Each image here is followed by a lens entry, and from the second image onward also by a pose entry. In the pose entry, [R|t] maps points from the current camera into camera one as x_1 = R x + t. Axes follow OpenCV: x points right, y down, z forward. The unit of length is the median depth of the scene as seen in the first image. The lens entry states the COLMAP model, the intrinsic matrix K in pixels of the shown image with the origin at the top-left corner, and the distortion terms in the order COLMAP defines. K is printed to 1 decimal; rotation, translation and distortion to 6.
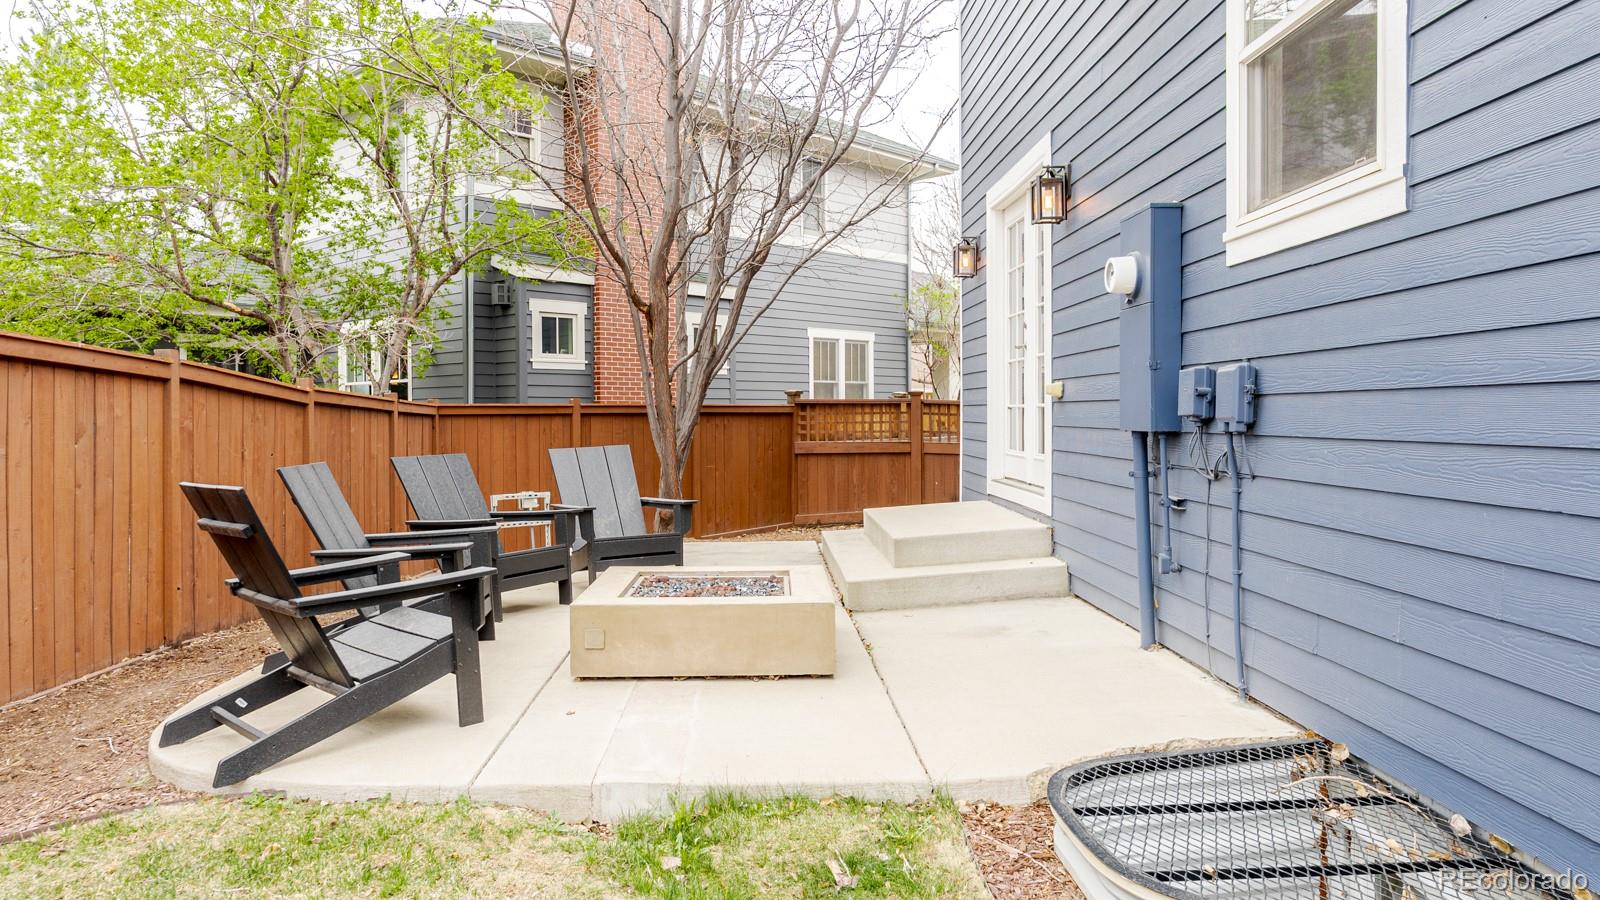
lens RADIAL K [[1060.2, 0, 786.8], [0, 1060.2, 423.4], [0, 0, 1]] dist [-0.000721, 0.000838]
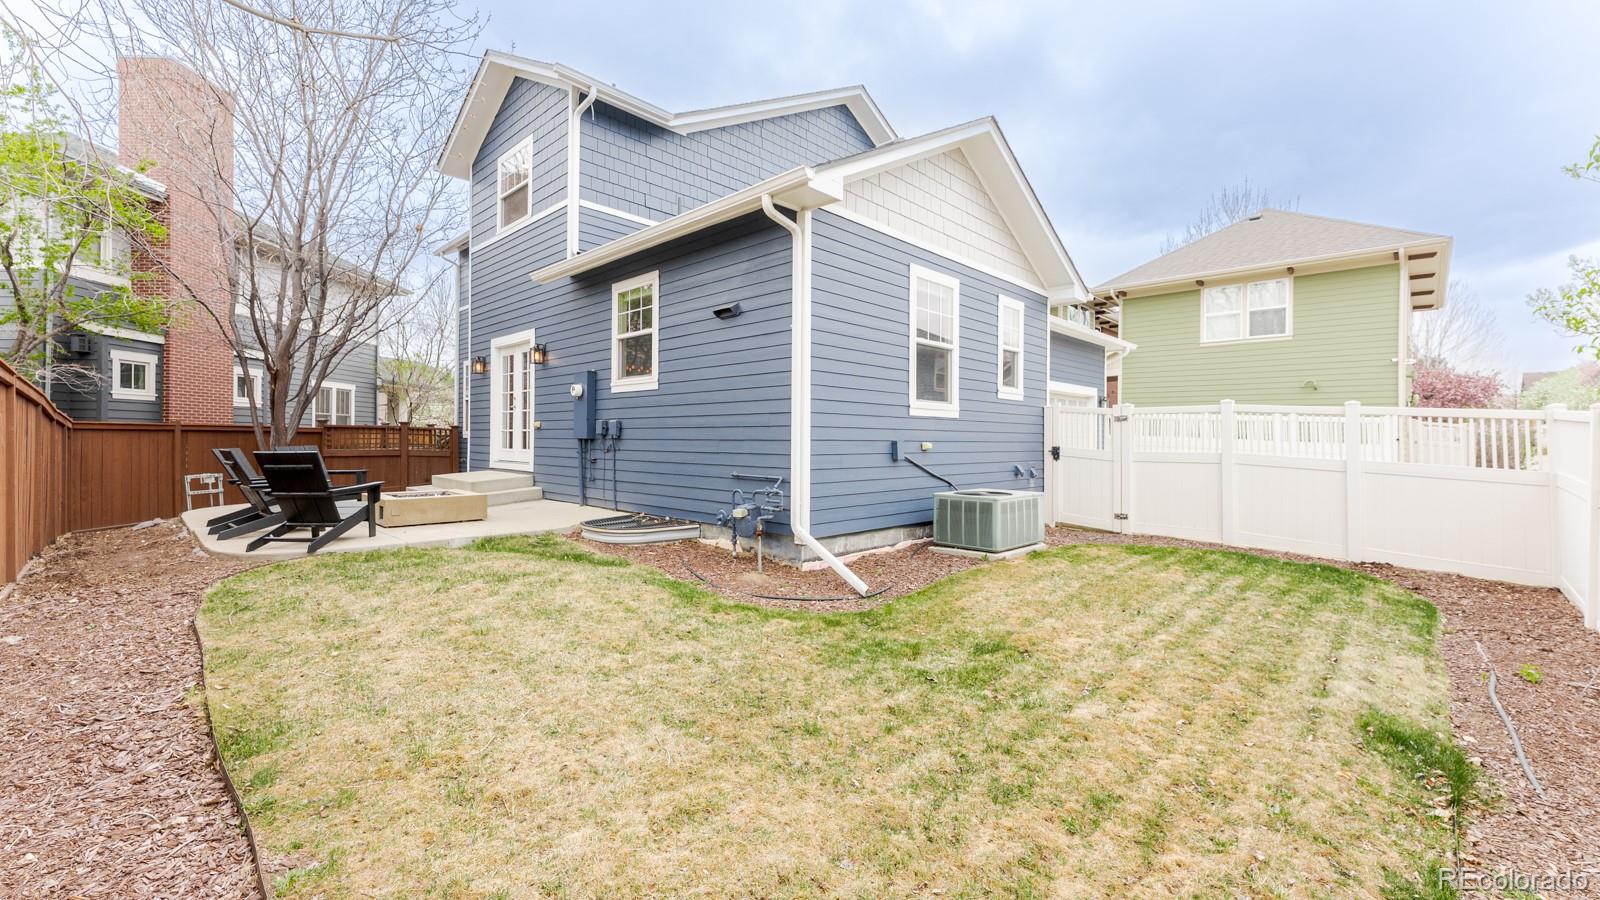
lens RADIAL K [[657.9, 0, 800.0], [0, 657.9, 450.0], [0, 0, 1]] dist [-0.000607, -0.000017]
pose [[0.710750, 0.000675, 0.703444, -0.273061], [-0.005787, 0.999971, 0.004886, 0.012670], [-0.703421, -0.007544, 0.710734, -0.405211]]
